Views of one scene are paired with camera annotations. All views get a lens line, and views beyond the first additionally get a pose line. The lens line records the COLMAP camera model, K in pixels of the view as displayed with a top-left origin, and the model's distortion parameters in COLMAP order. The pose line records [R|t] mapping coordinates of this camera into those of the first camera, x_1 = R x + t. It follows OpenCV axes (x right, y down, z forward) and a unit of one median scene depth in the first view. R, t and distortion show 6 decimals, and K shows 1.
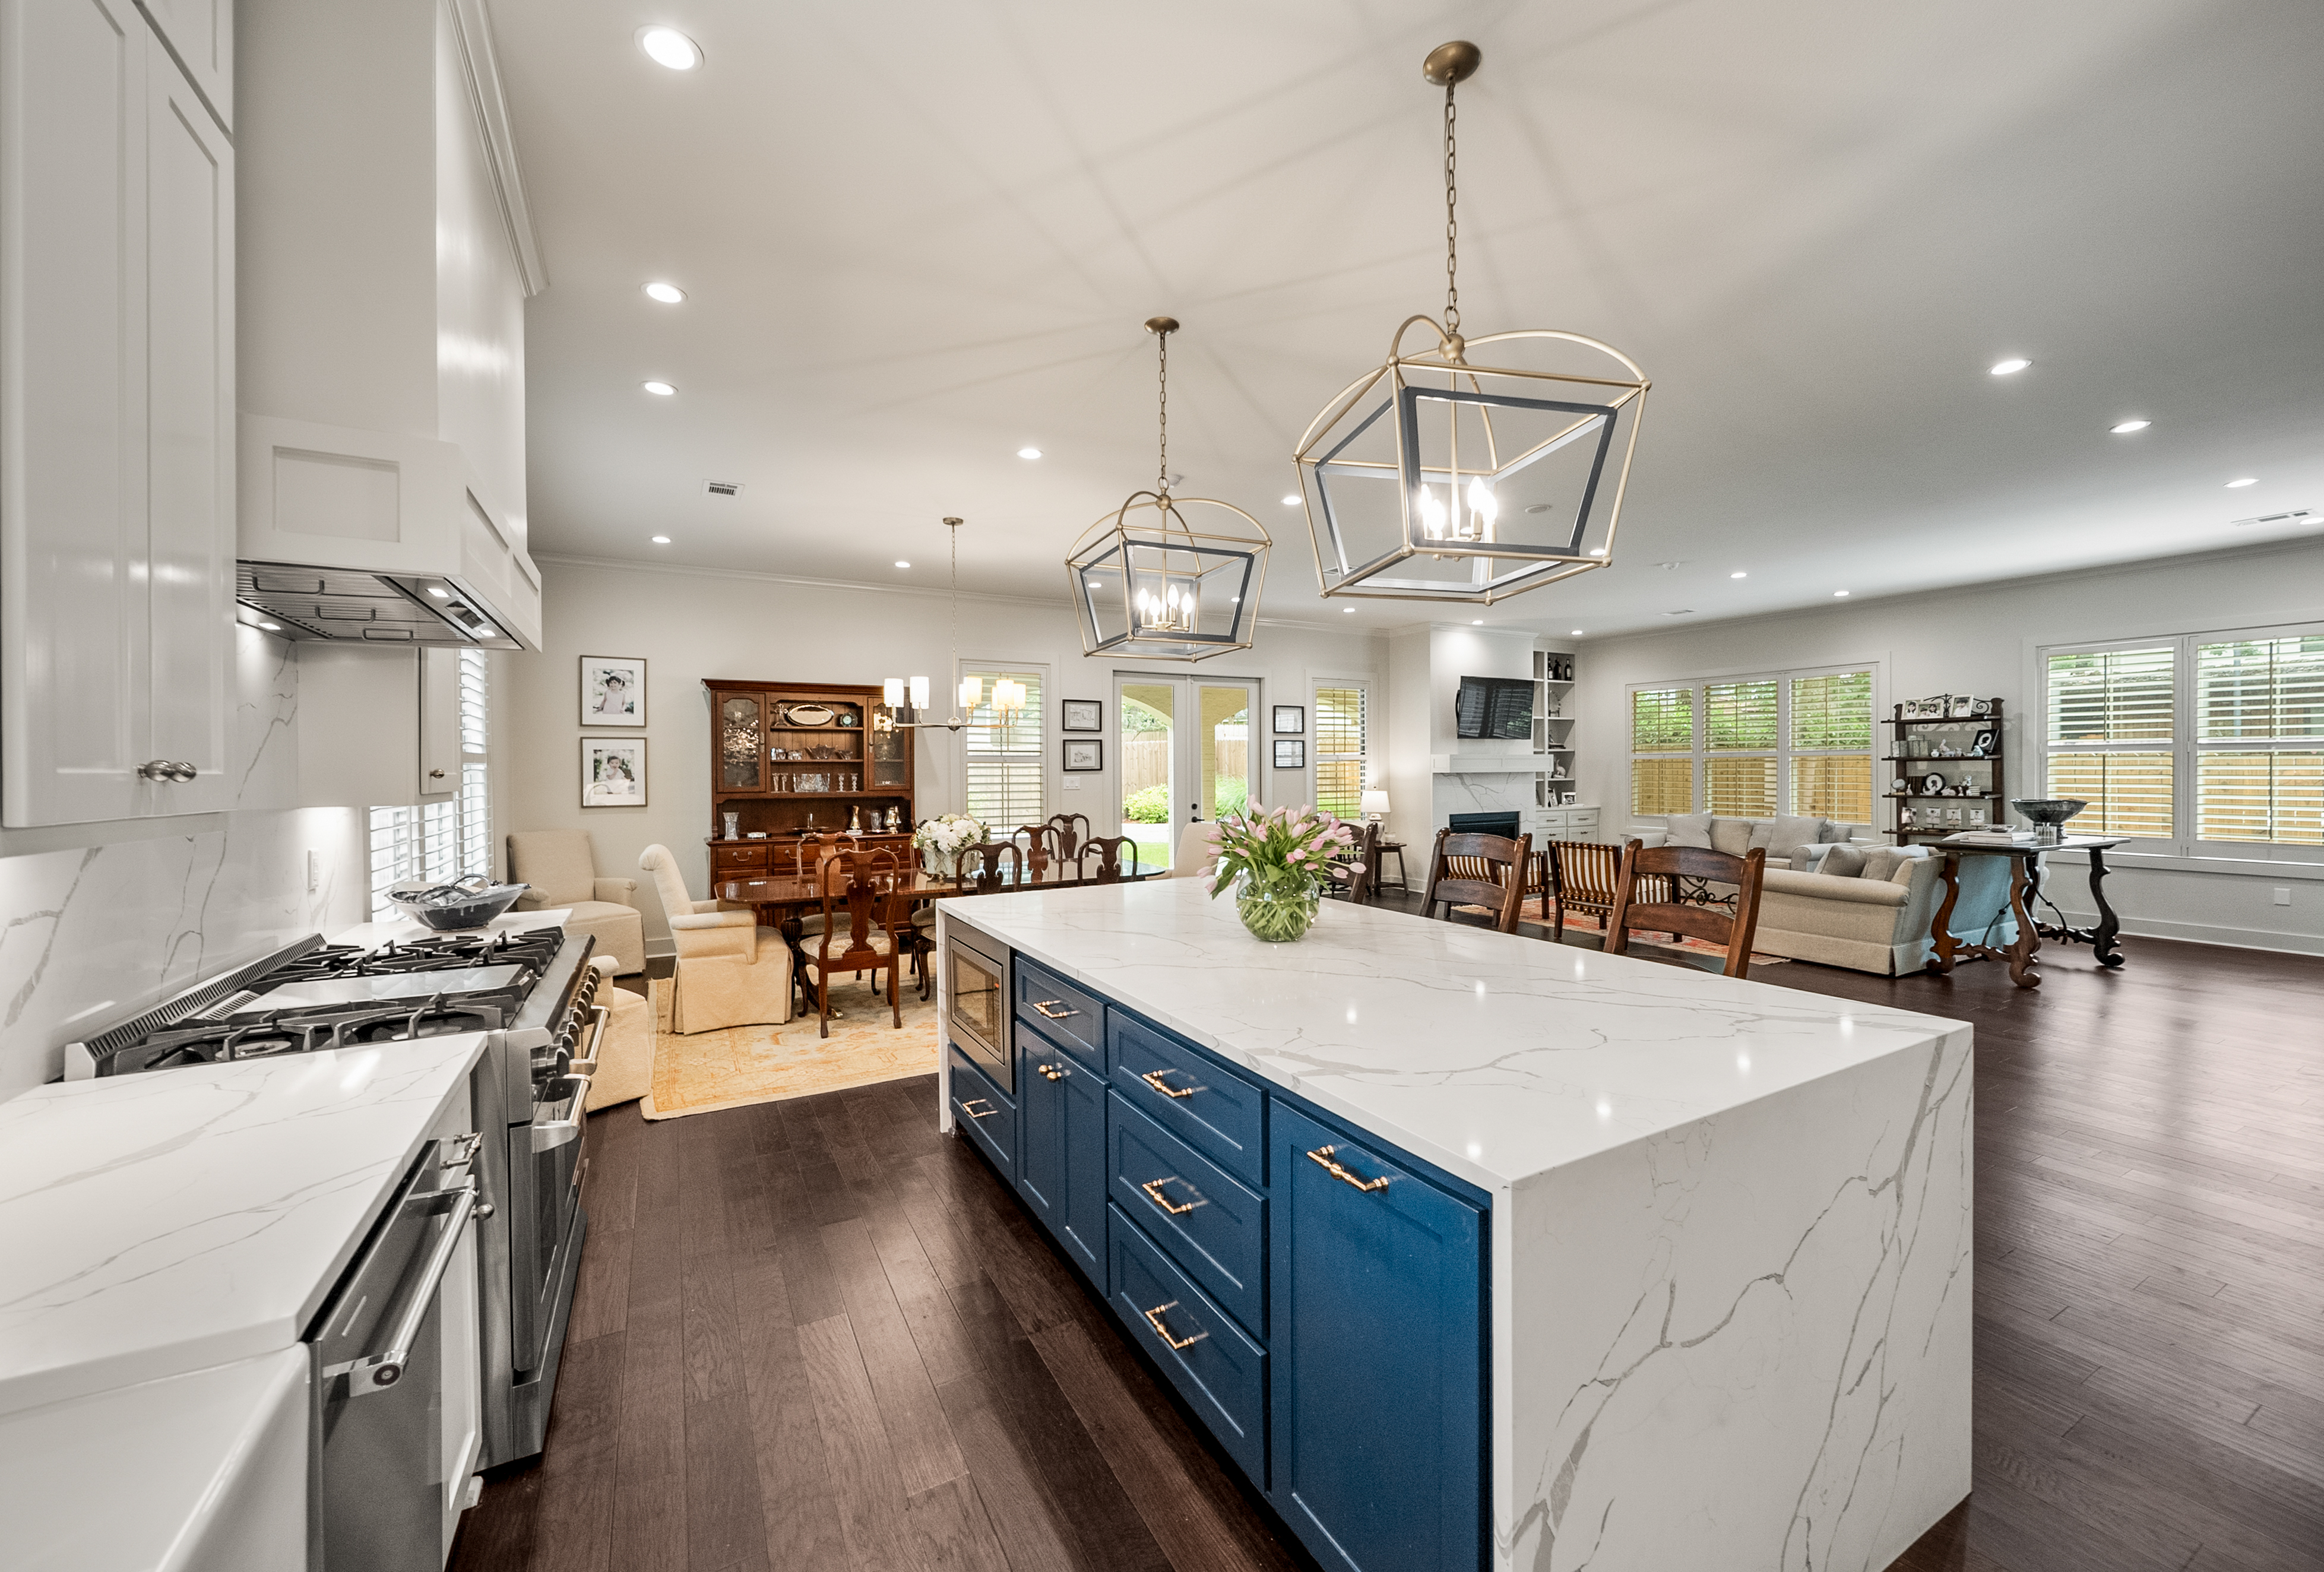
lens RADIAL K [[904.5, 0, 1168.8], [0, 904.5, 765.0], [0, 0, 1]] dist [-0.001659, -0.000654]
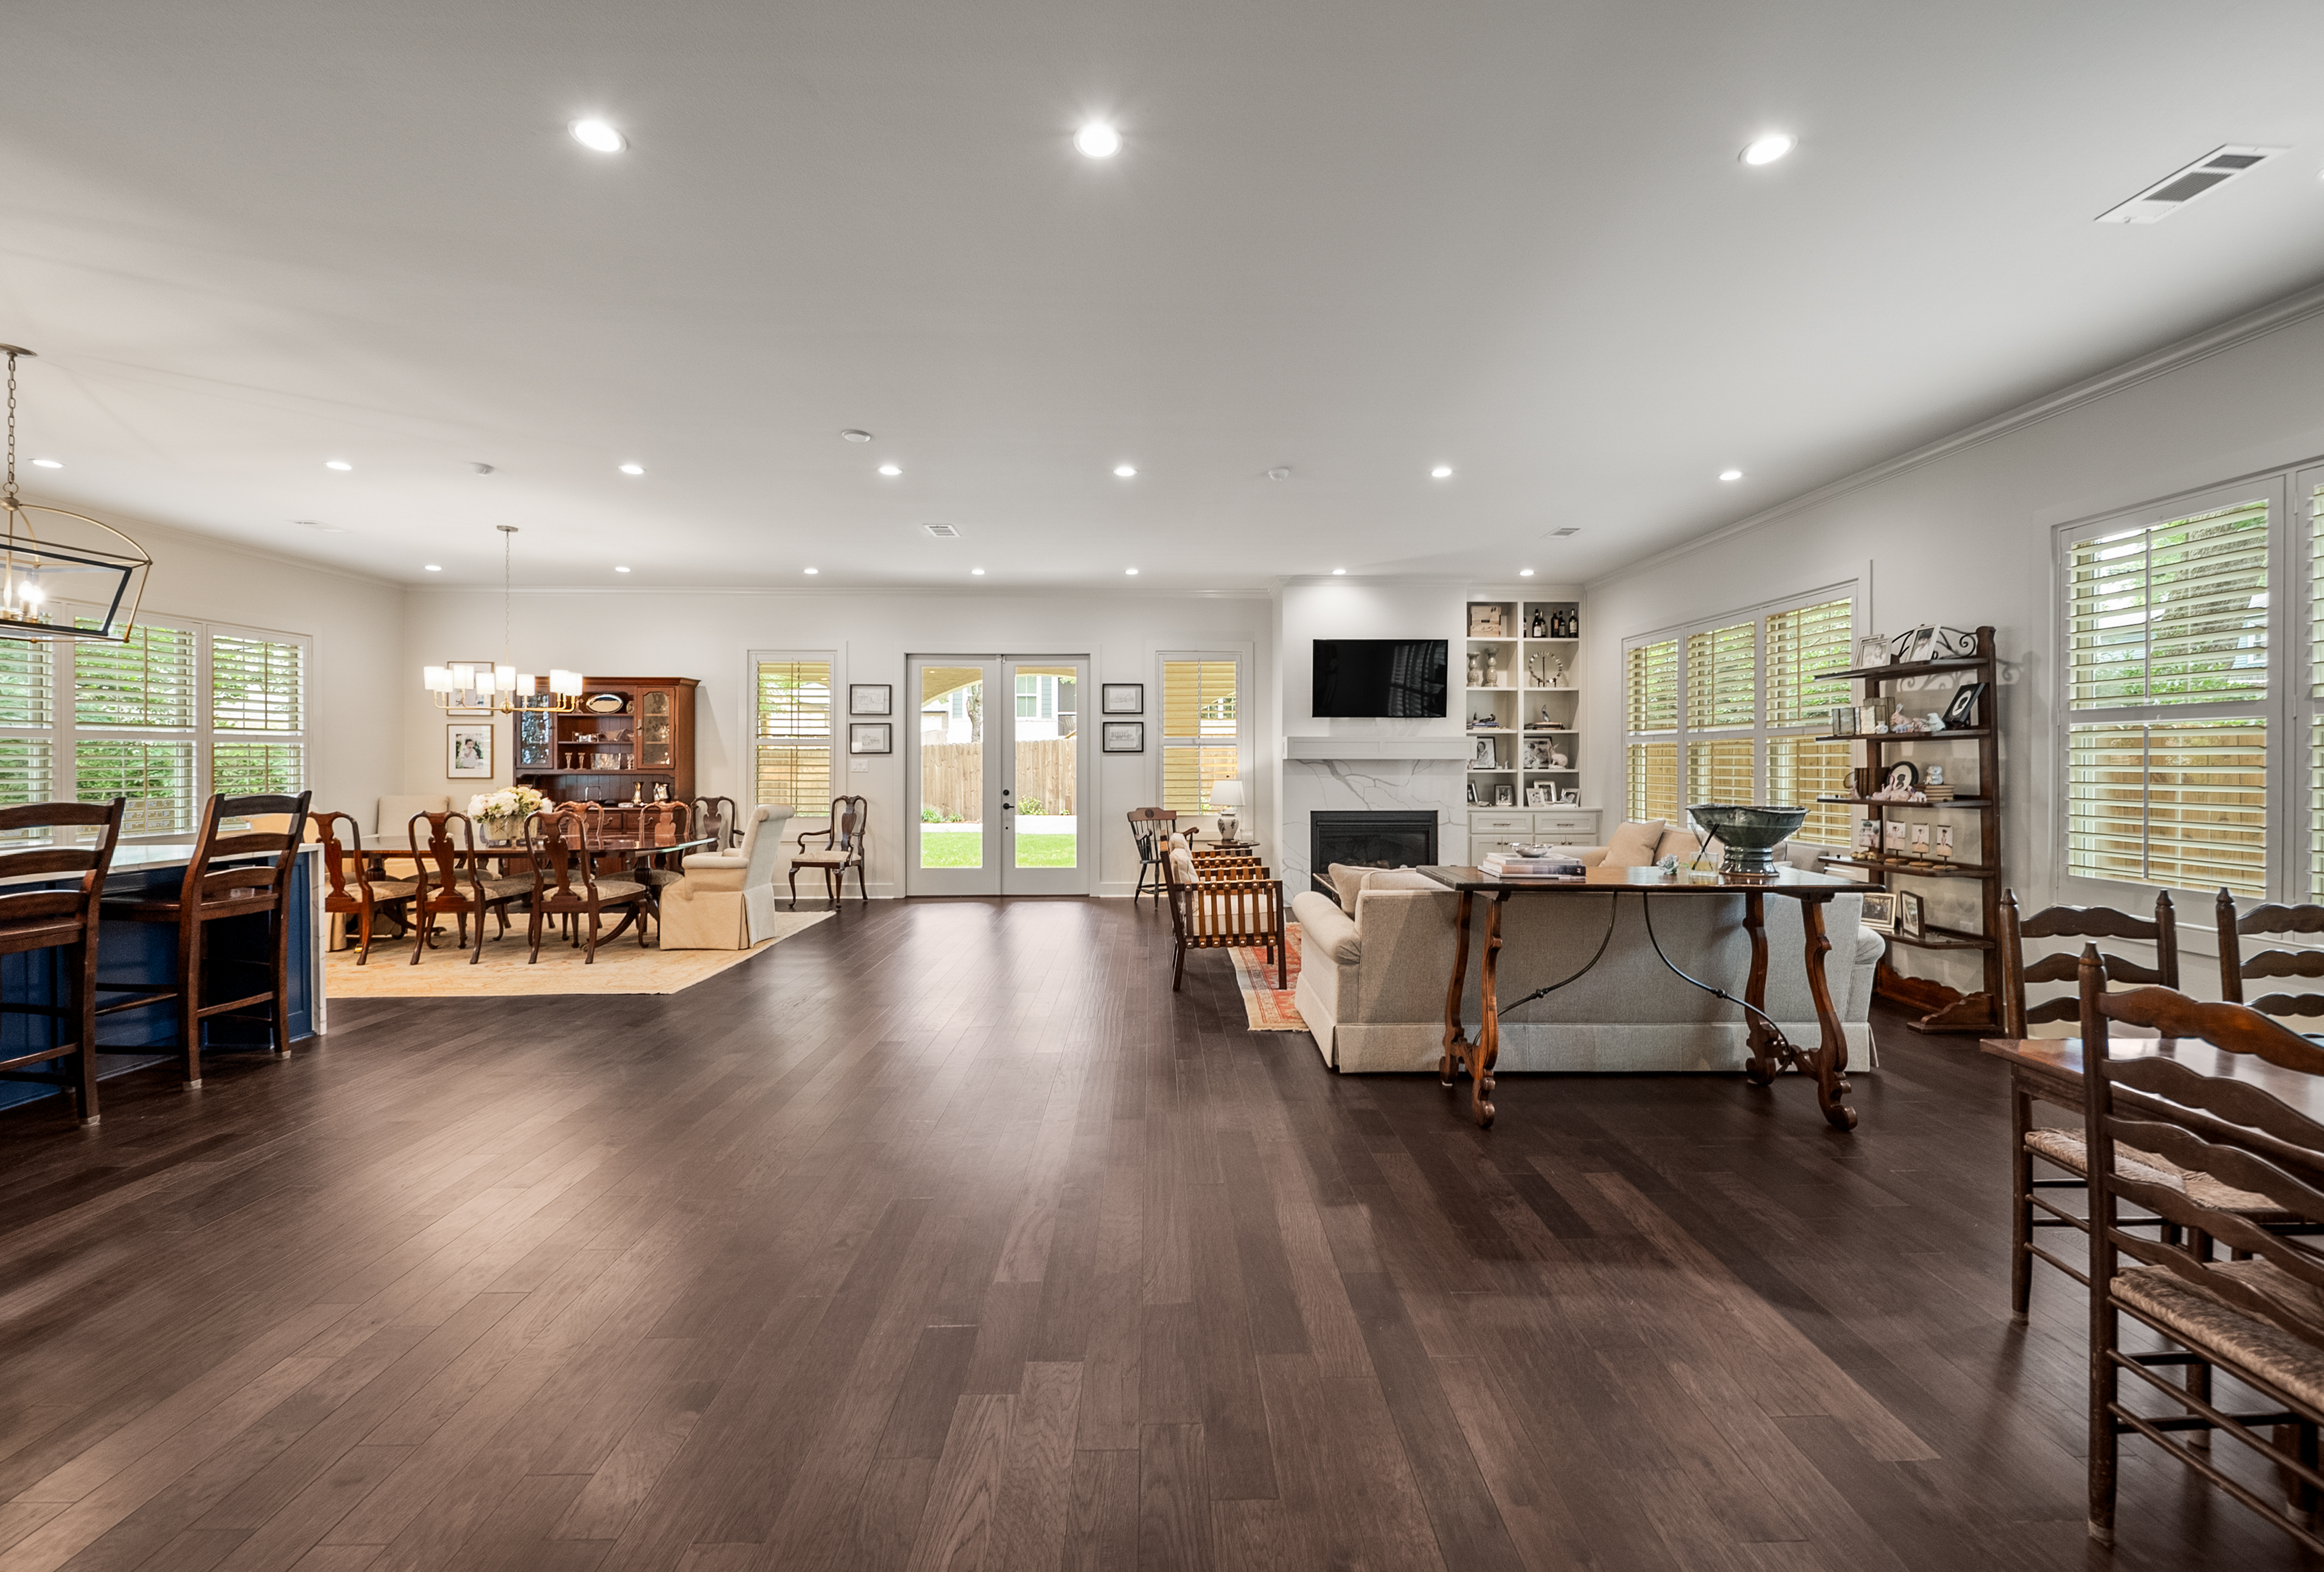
lens RADIAL K [[927.0, 0, 1165.3], [0, 927.0, 730.0], [0, 0, 1]] dist [-0.000838, -0.000187]
pose [[0.879316, -0.008871, -0.476157, 0.803144], [-0.004891, 0.999606, -0.027655, 0.008073], [0.476214, 0.026646, 0.878925, 0.284247]]
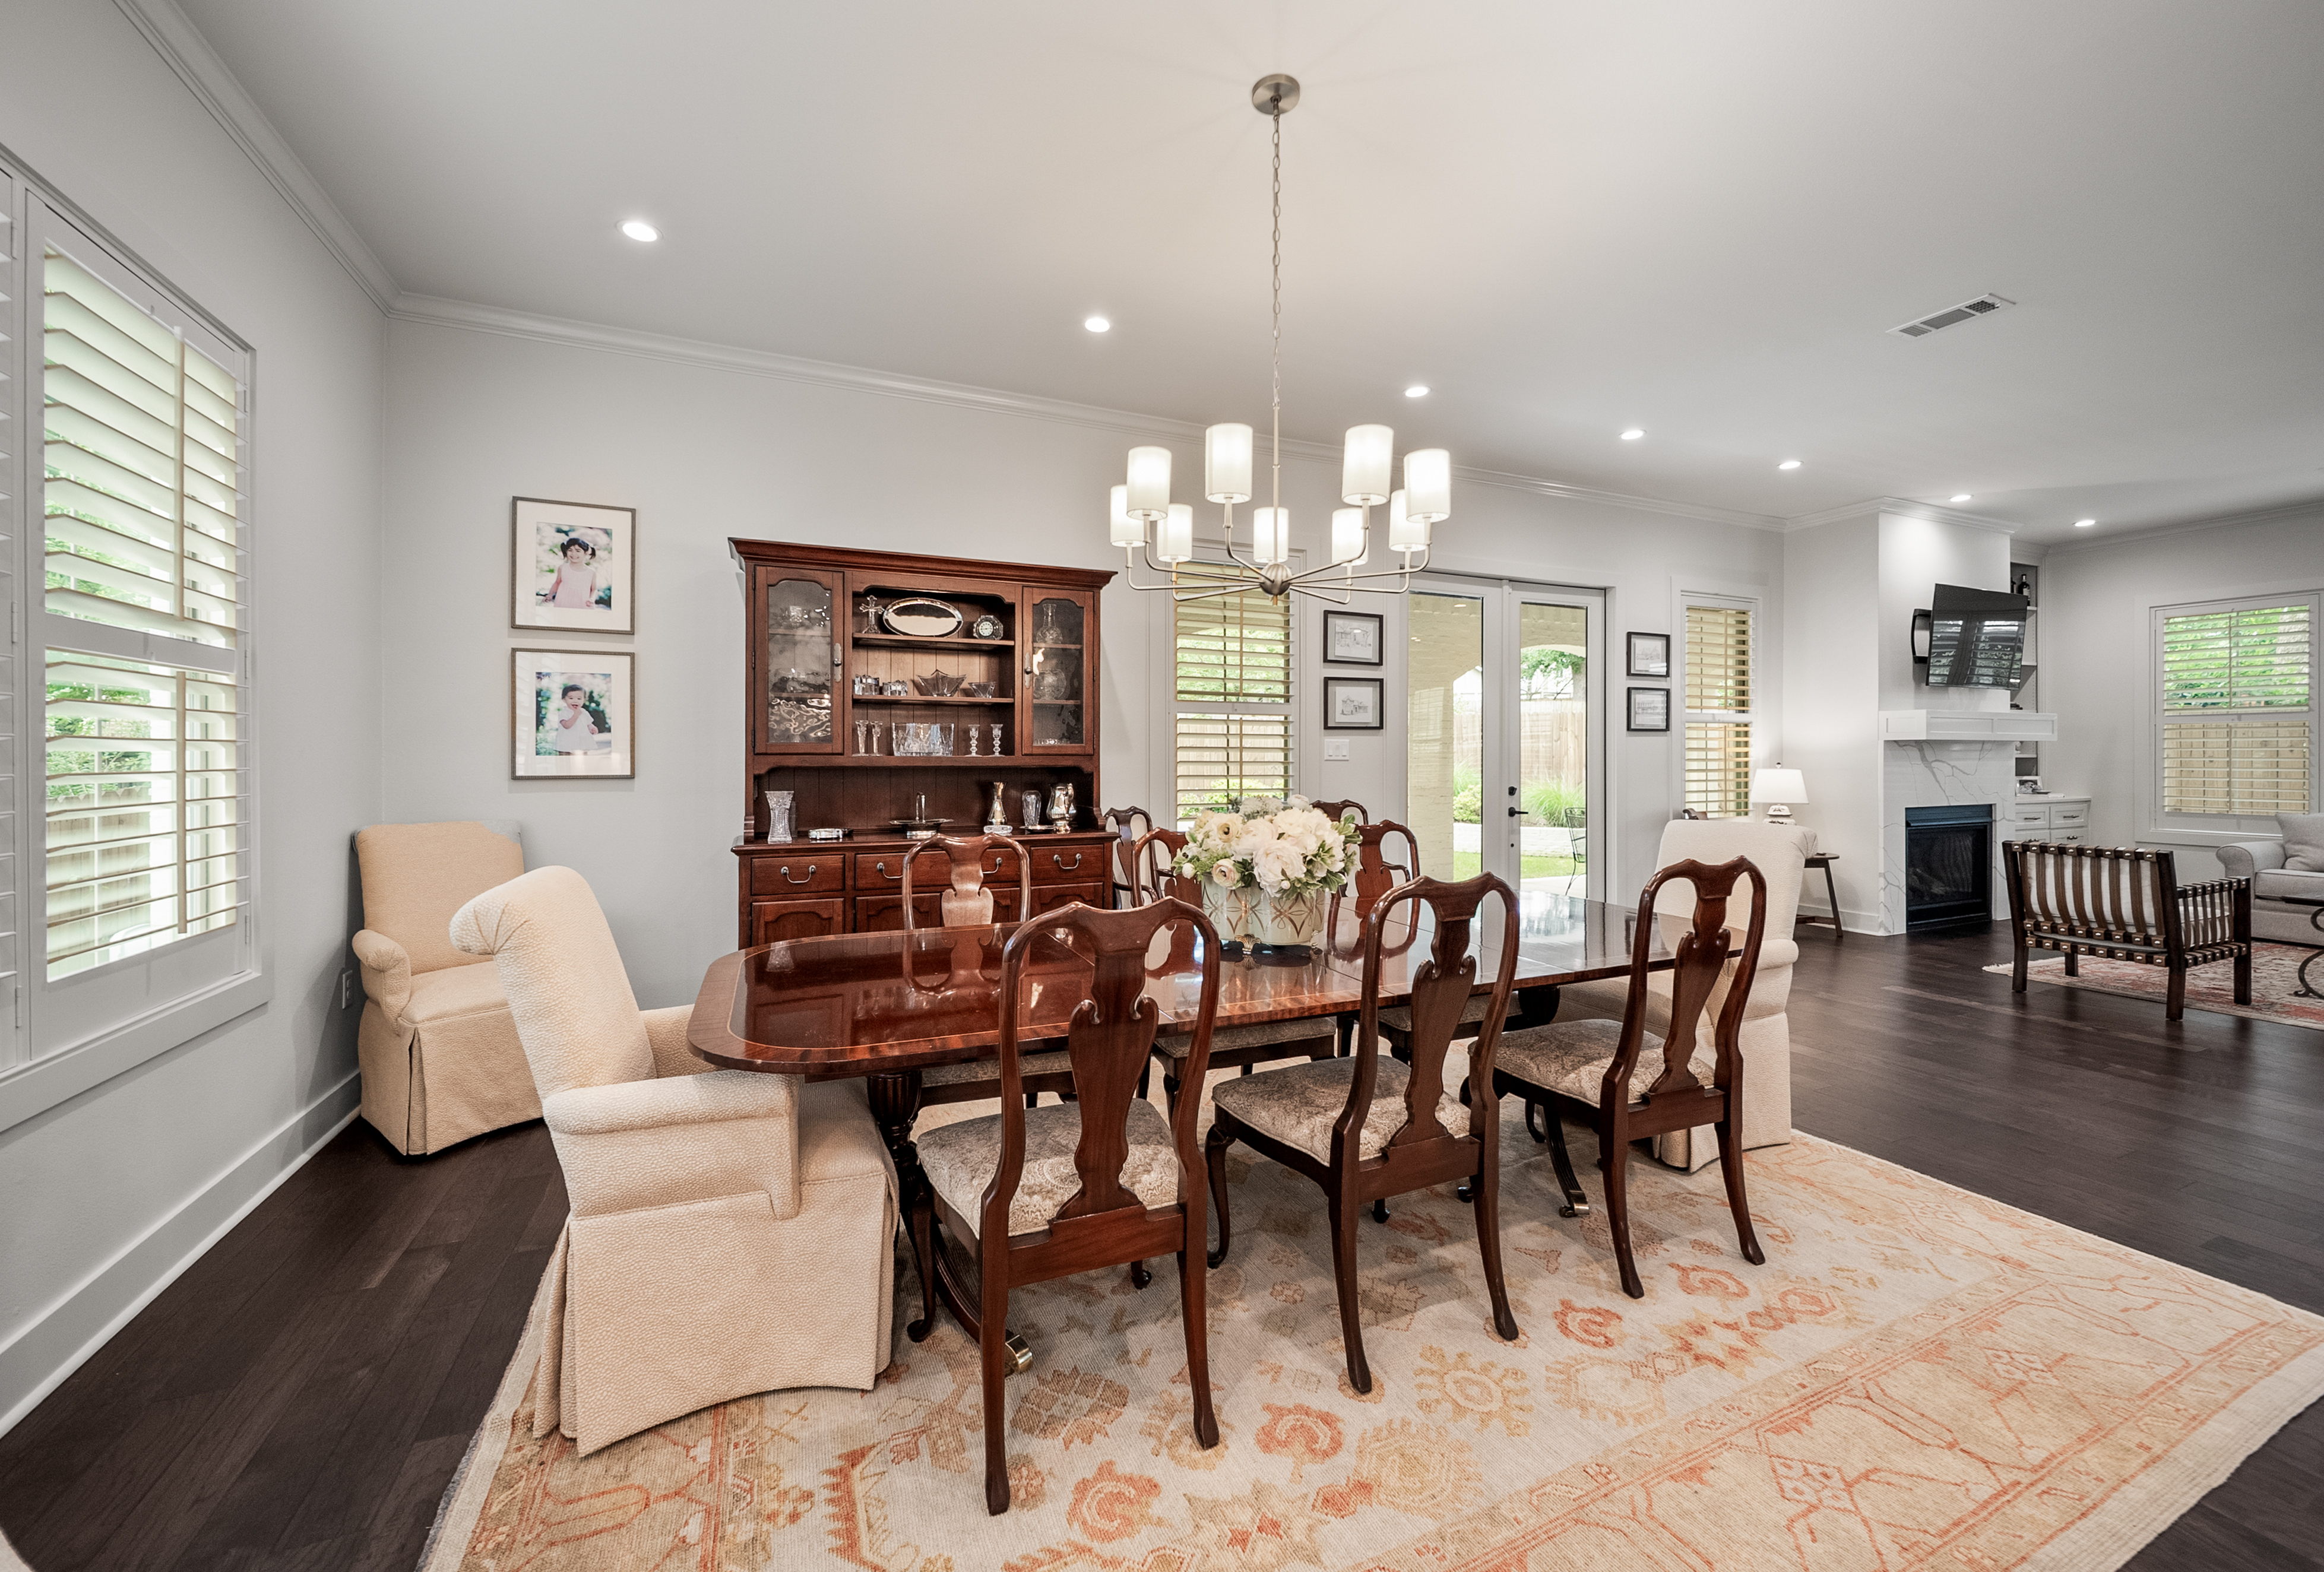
lens RADIAL K [[916.6, 0, 1165.1], [0, 916.6, 745.9], [0, 0, 1]] dist [-0.001567, 0.000001]
pose [[0.995521, 0.004269, -0.094440, -0.188818], [-0.005066, 0.999954, -0.008201, 0.026618], [0.094401, 0.008642, 0.995497, 0.440988]]
